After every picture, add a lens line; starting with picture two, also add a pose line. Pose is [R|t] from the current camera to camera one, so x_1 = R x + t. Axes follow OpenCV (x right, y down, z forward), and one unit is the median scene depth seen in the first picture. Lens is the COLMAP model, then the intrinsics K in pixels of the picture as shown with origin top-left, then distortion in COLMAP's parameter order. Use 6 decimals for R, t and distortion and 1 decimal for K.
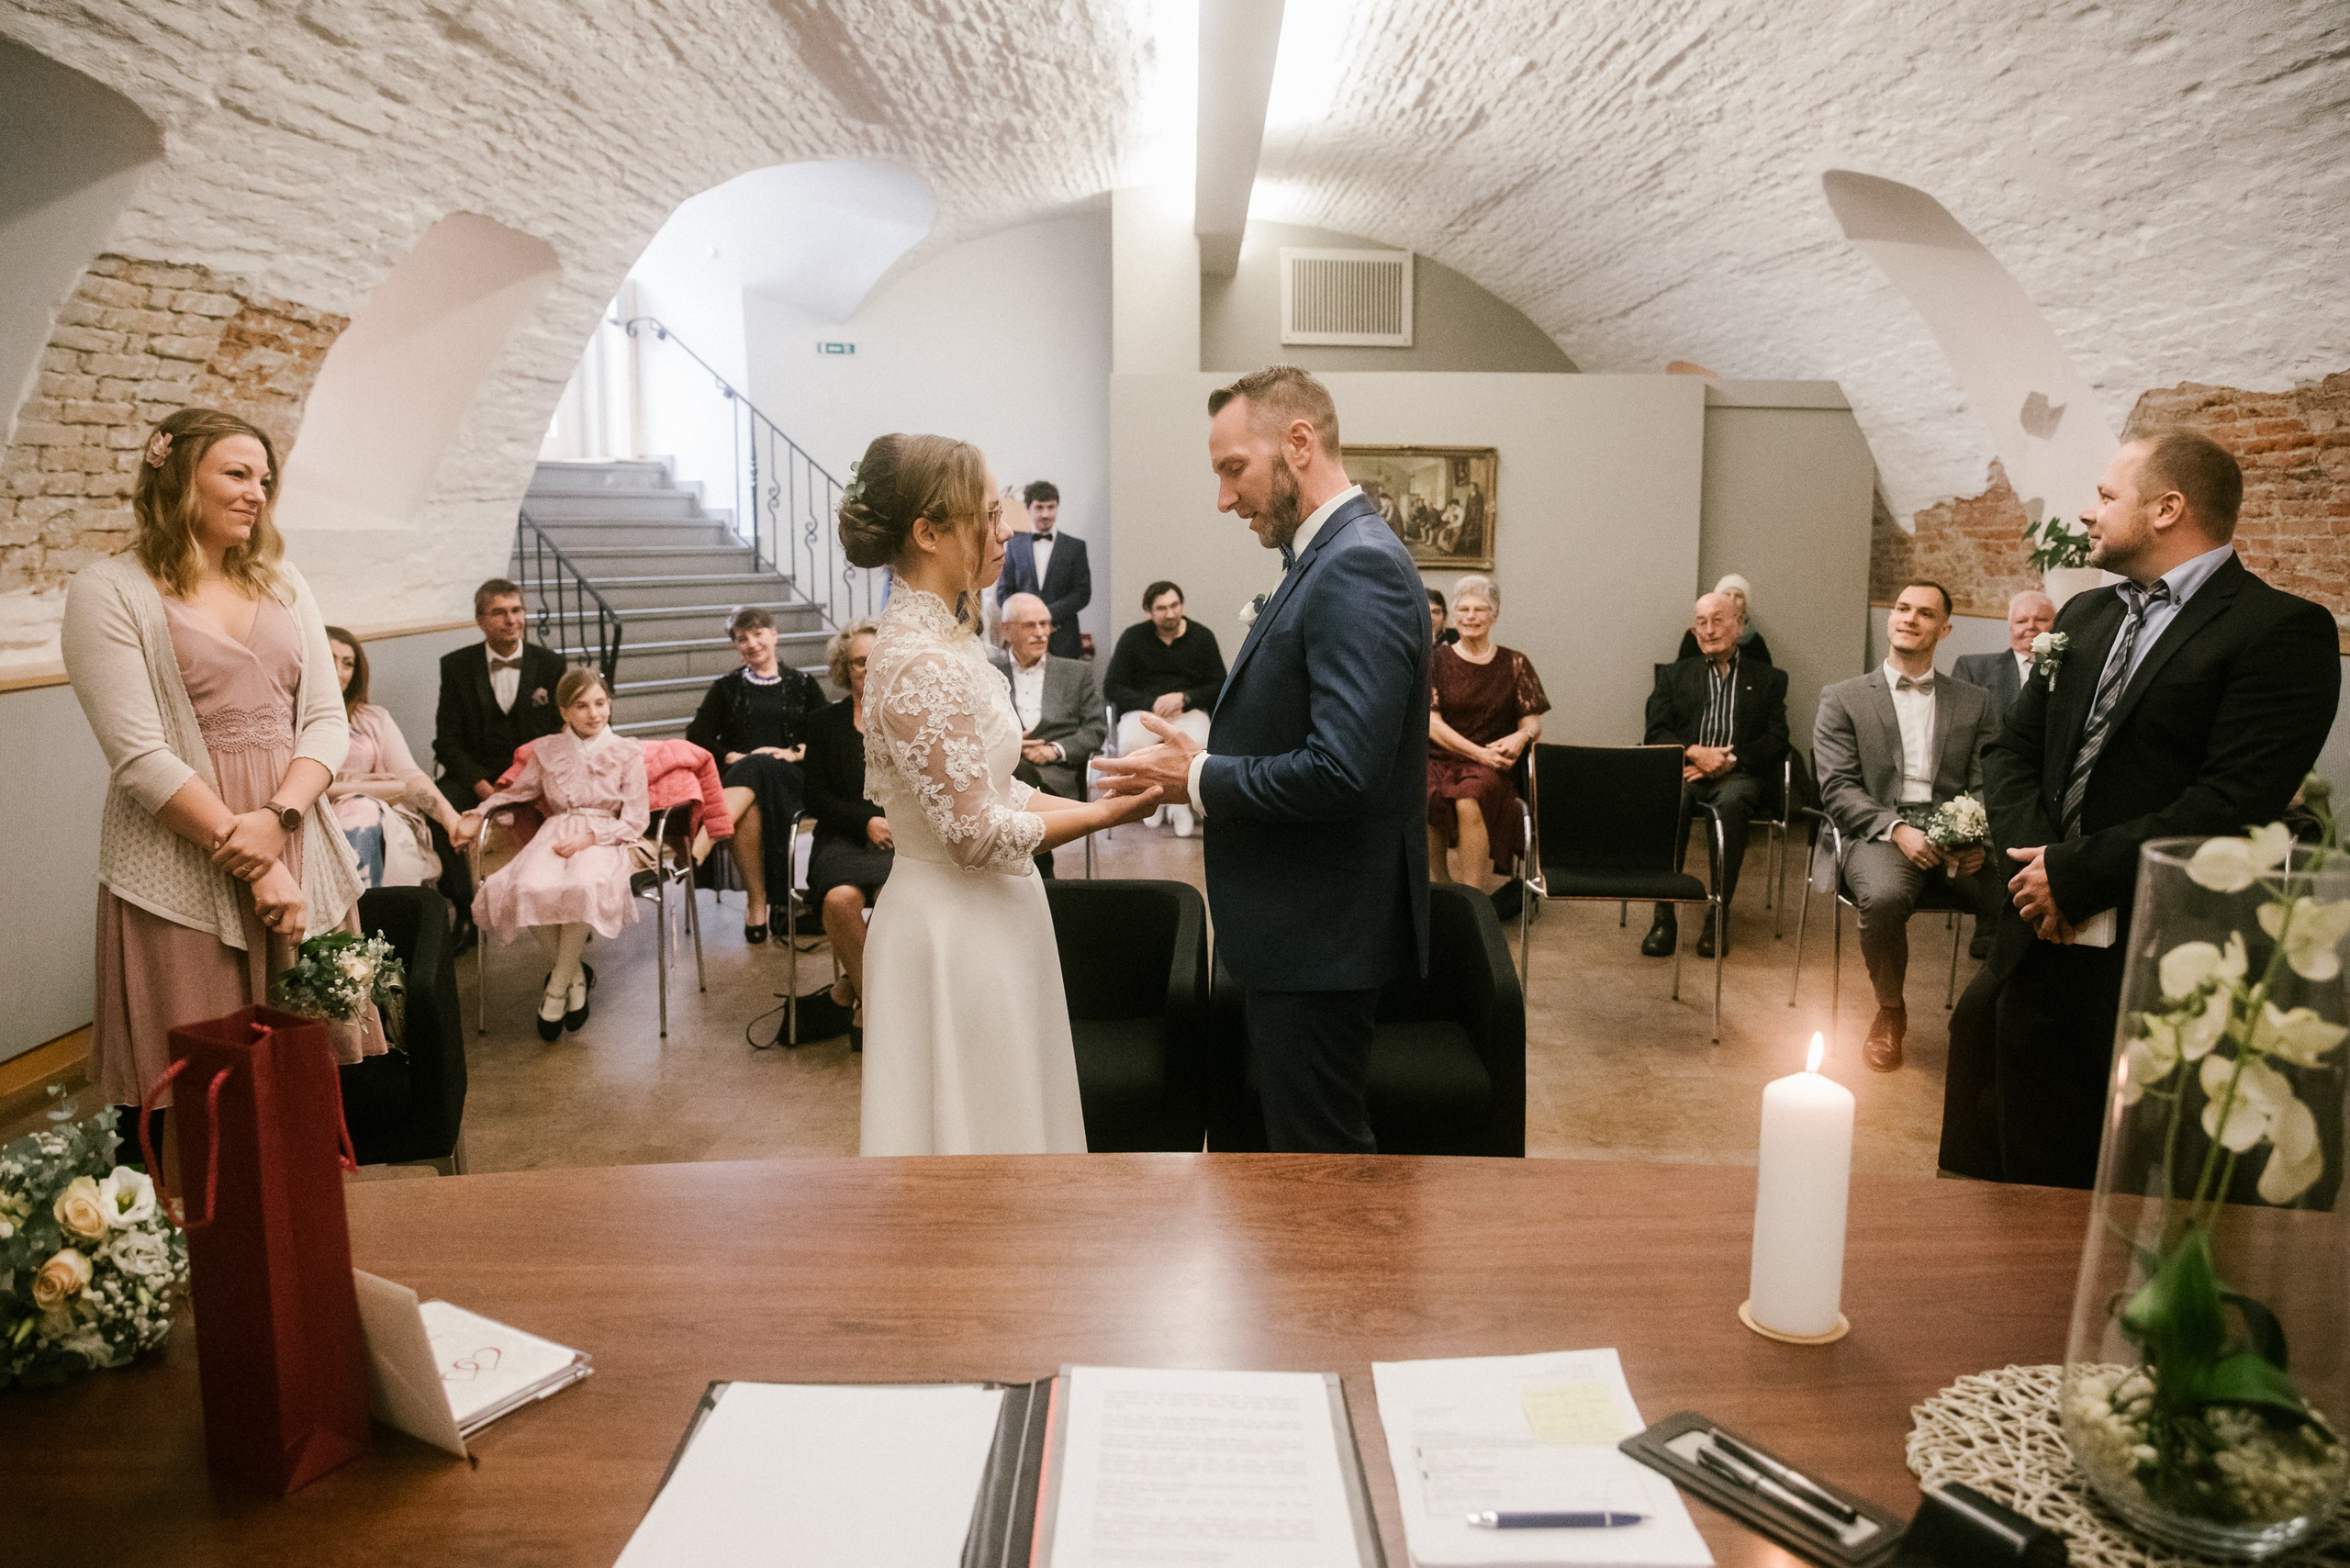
lens RADIAL K [[1656.7, 0, 1136.5], [0, 1656.7, 779.1], [0, 0, 1]] dist [-0.115469, 0.079593]
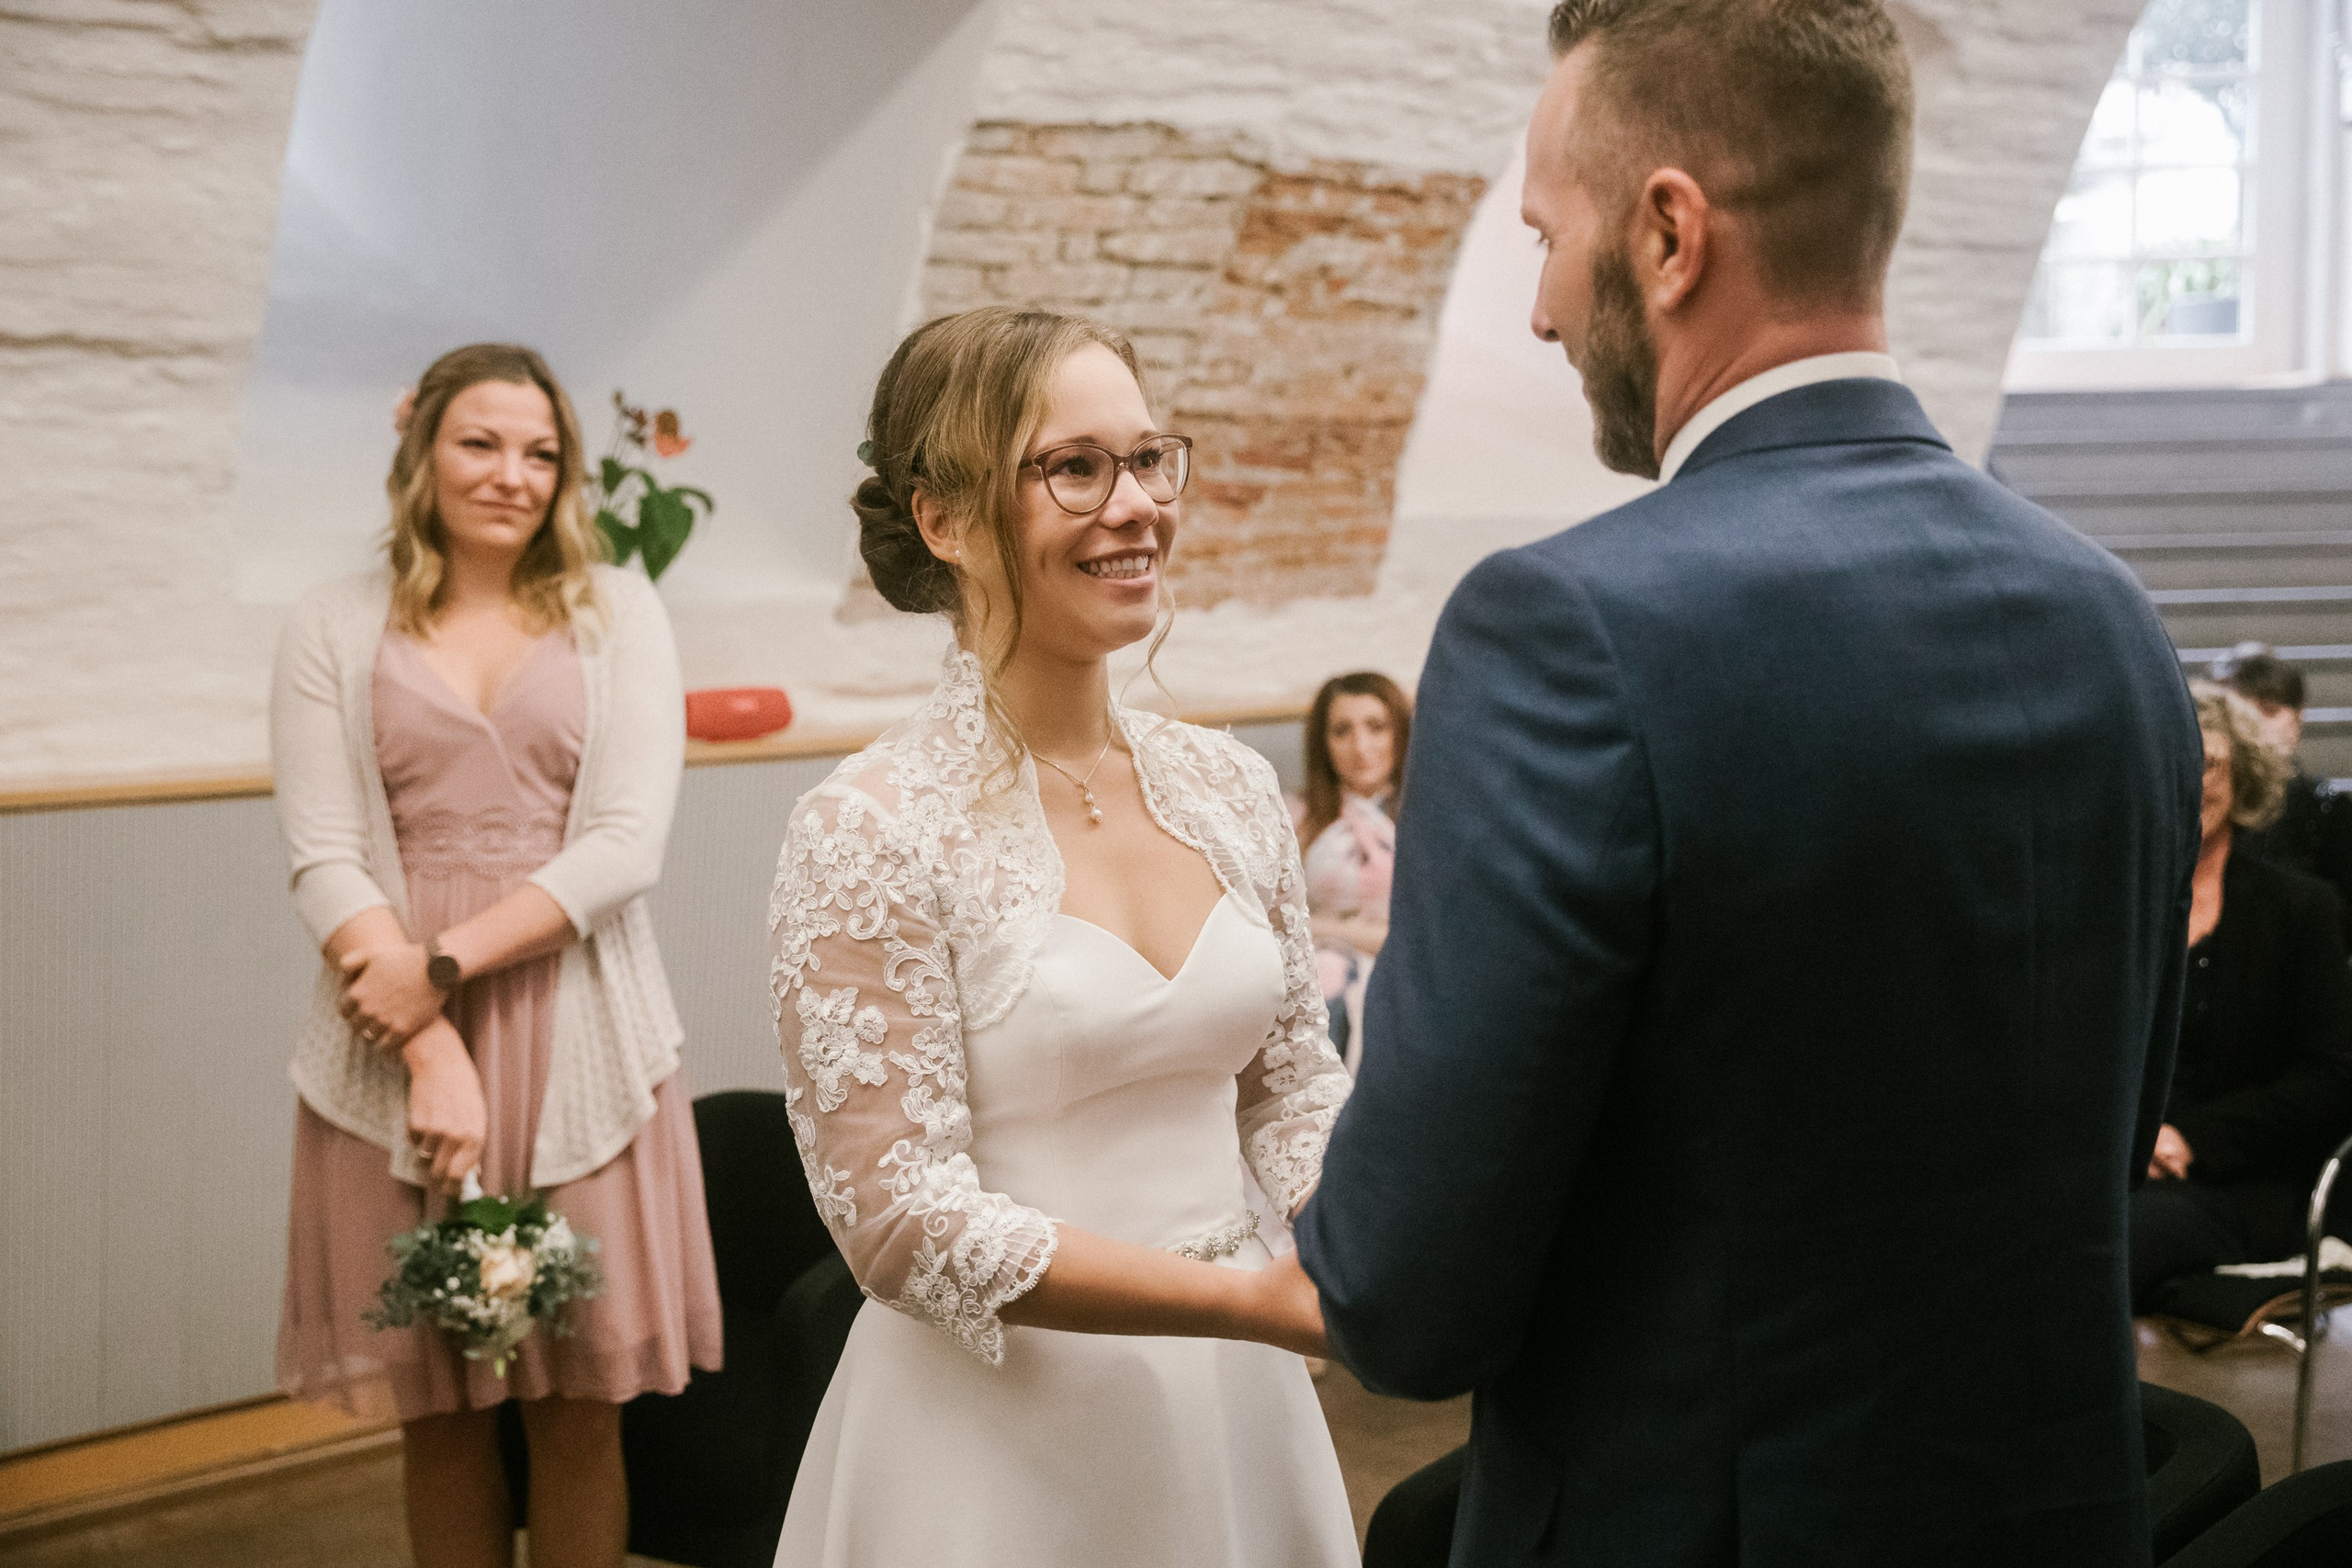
lens RADIAL K [[2635.2, 0, 1170.8], [0, 2635.2, 786.0], [0, 0, 1]] dist [0.019840, 0.054294]
pose [[0.655086, 0.056205, -0.753461, 0.160633], [-0.090925, 0.995846, -0.004767, -0.027919], [0.750063, 0.071631, 0.657476, 0.196621]]
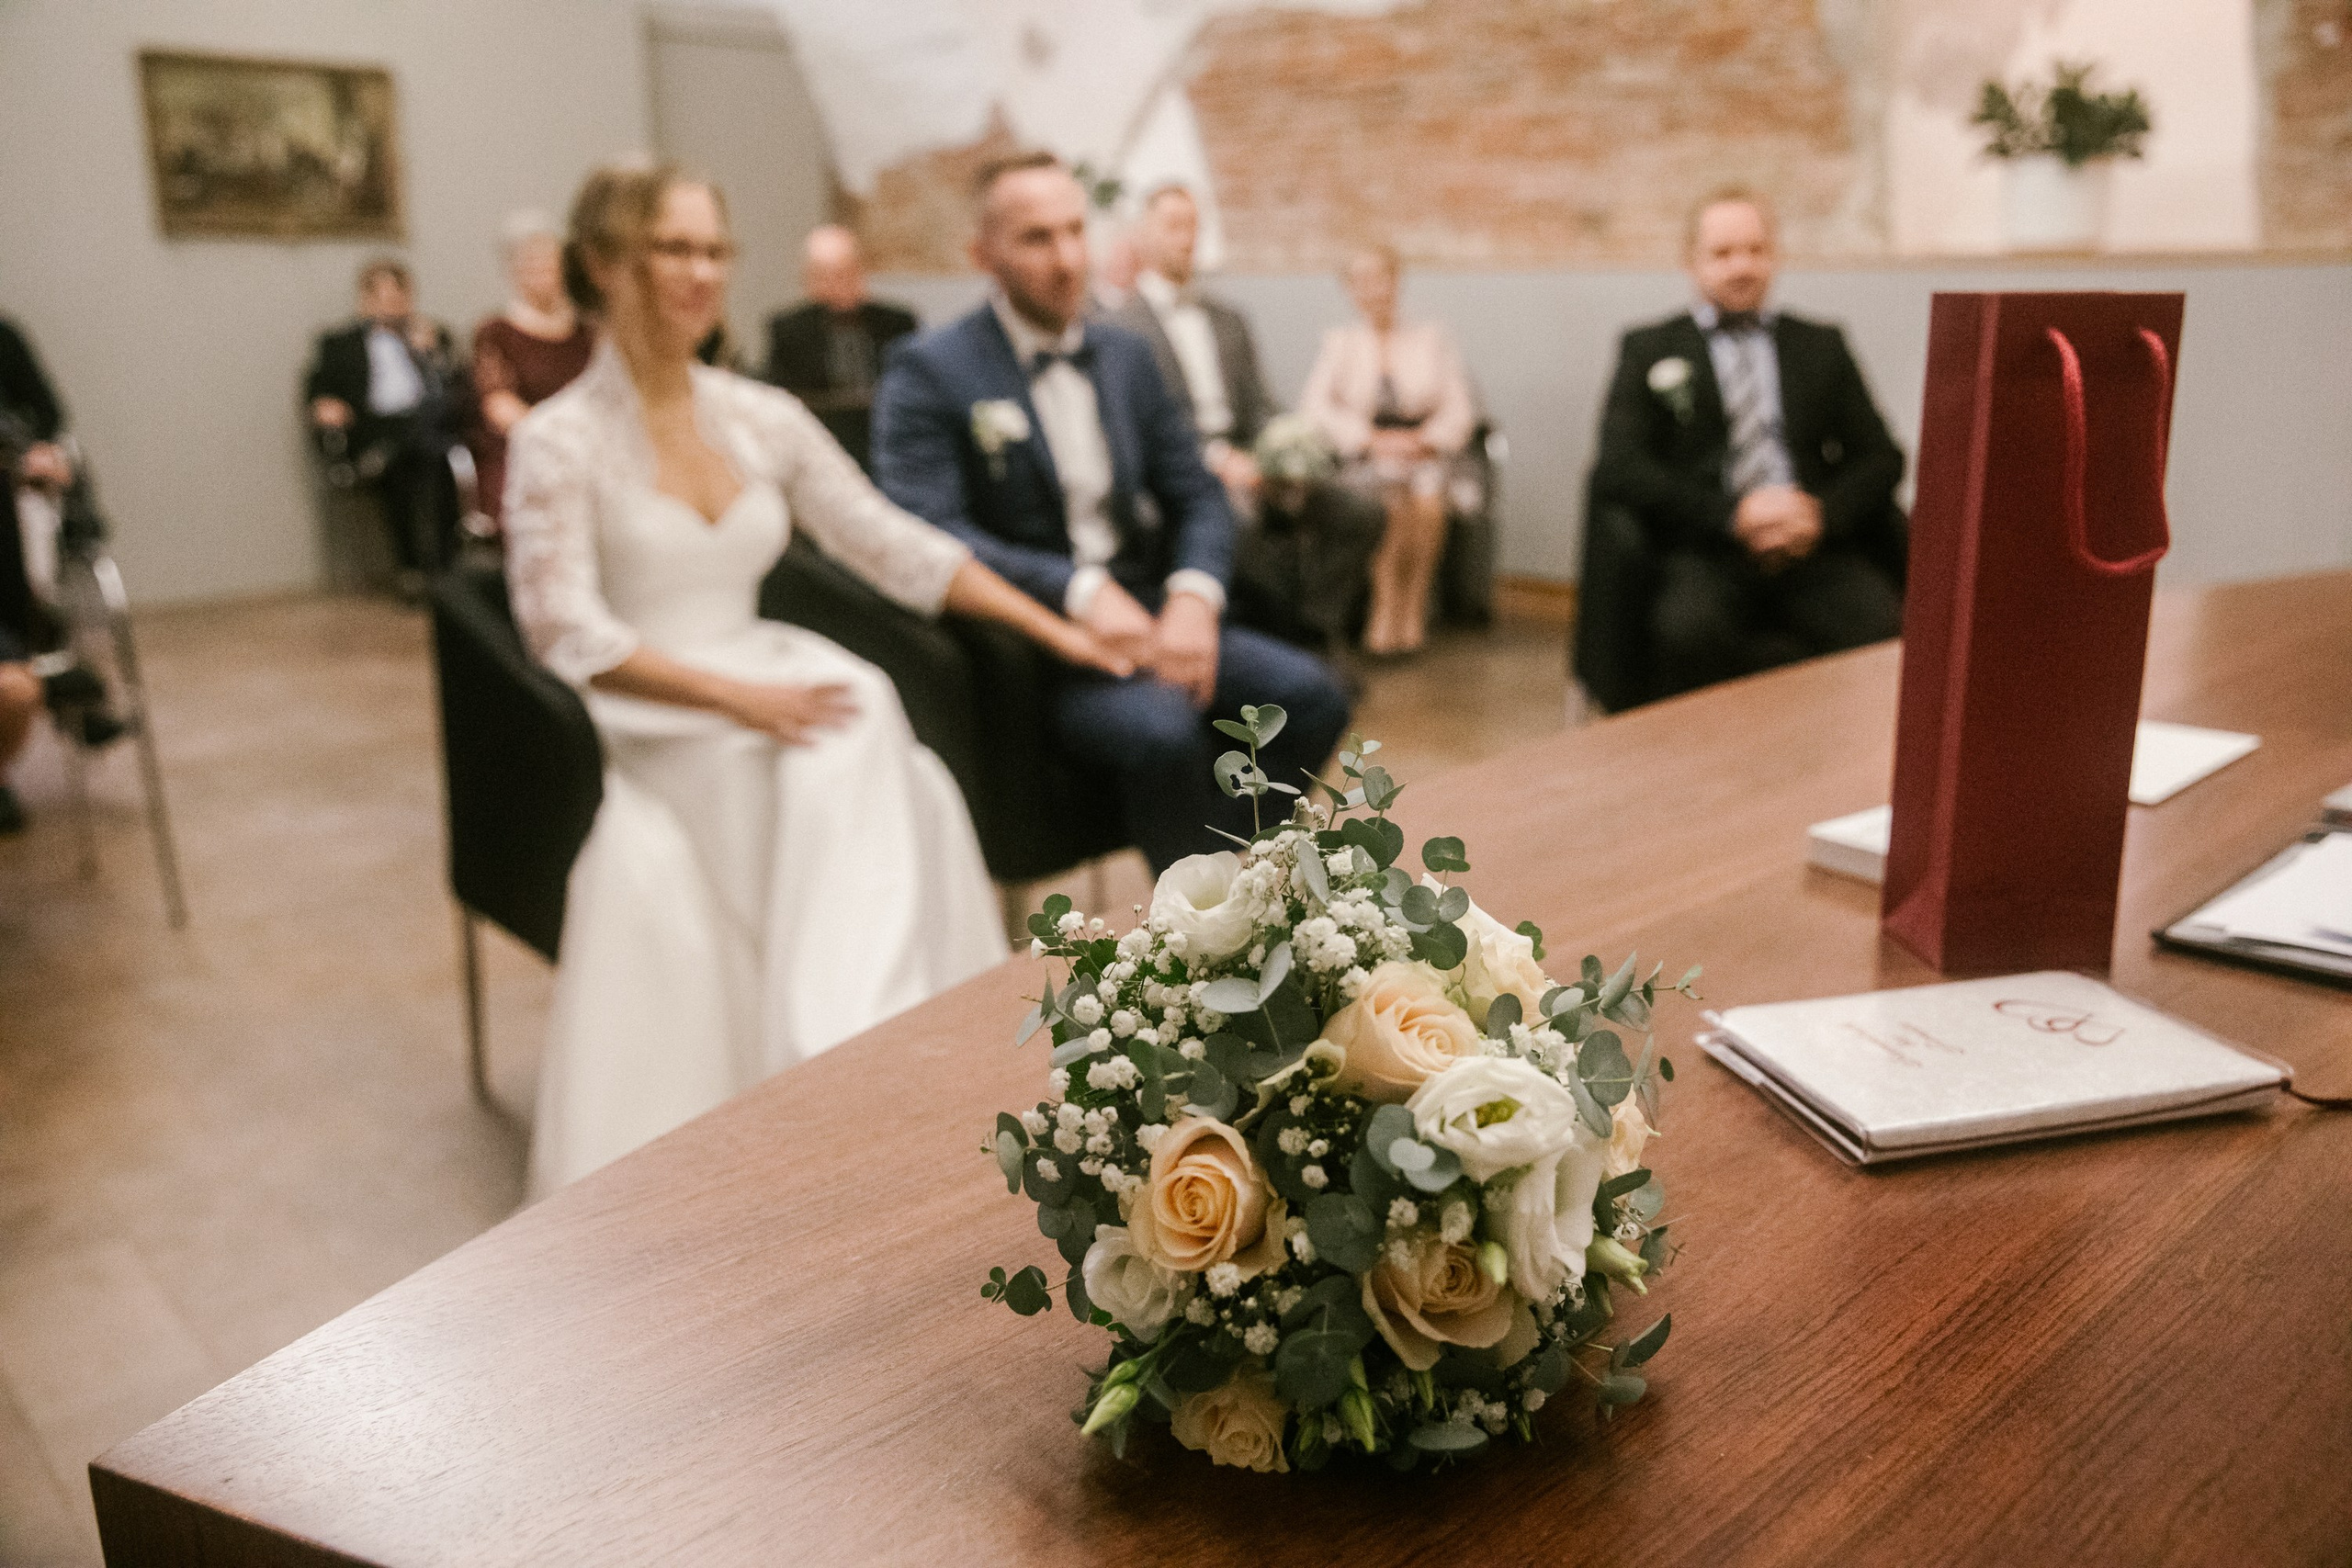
lens RADIAL K [[1932.0, 0, 1169.0], [0, 1932.0, 773.1], [0, 0, 1]] dist [-0.063609, 0.098654]
pose [[0.716790, -0.182691, 0.672931, -0.203350], [0.111318, 0.982671, 0.148208, 0.027734], [-0.688346, -0.031324, 0.724706, 0.143275]]
